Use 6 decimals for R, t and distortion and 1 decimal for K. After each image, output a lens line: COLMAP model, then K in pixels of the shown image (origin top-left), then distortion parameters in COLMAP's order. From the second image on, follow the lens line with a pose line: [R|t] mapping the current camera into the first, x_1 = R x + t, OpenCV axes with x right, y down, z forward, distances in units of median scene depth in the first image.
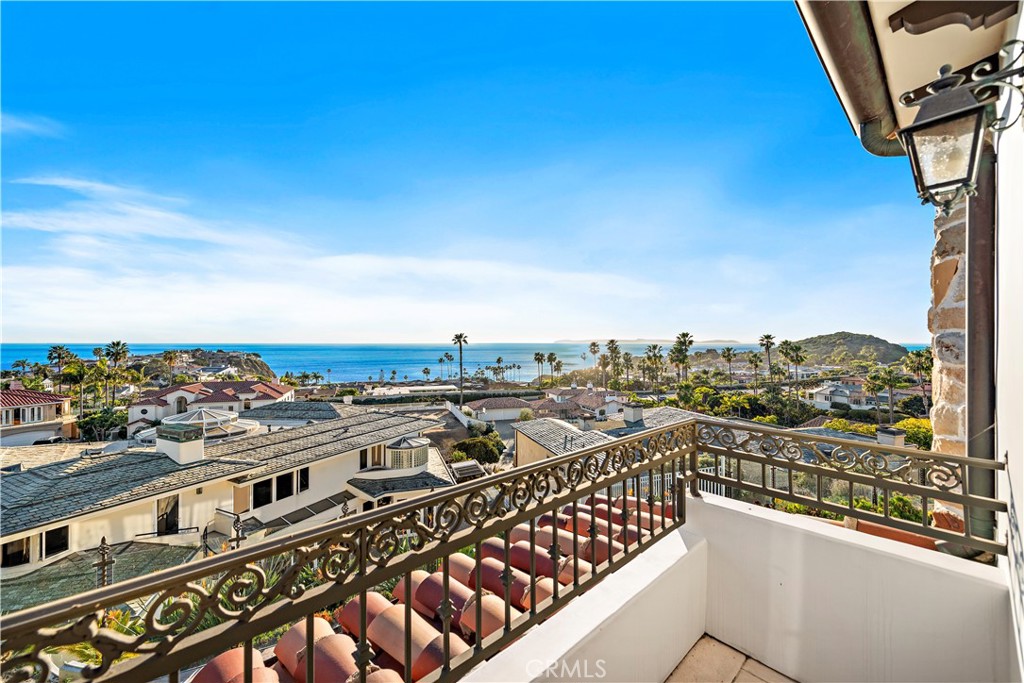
lens RADIAL K [[405.6, 0, 512.0], [0, 405.6, 341.5], [0, 0, 1]] dist [0.018686, -0.000534]
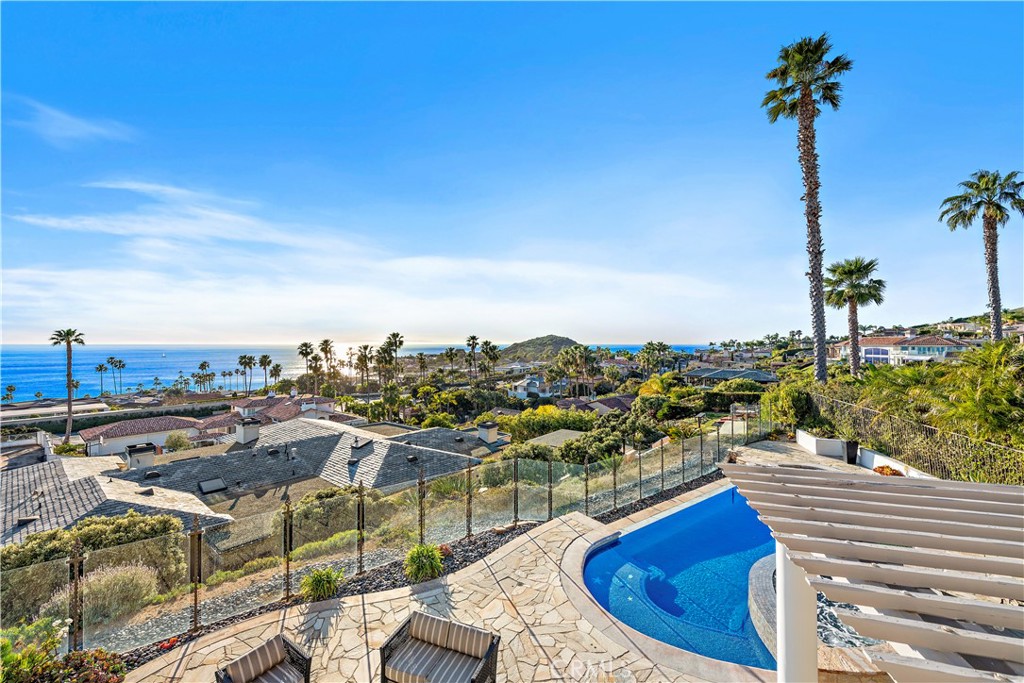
lens RADIAL K [[405.6, 0, 512.0], [0, 405.6, 341.5], [0, 0, 1]] dist [0.018686, -0.000534]
pose [[0.844483, 0.002741, 0.535575, 0.106185], [-0.001935, 0.999996, -0.002066, 0.000502], [-0.535578, 0.000708, 0.844485, 0.015996]]
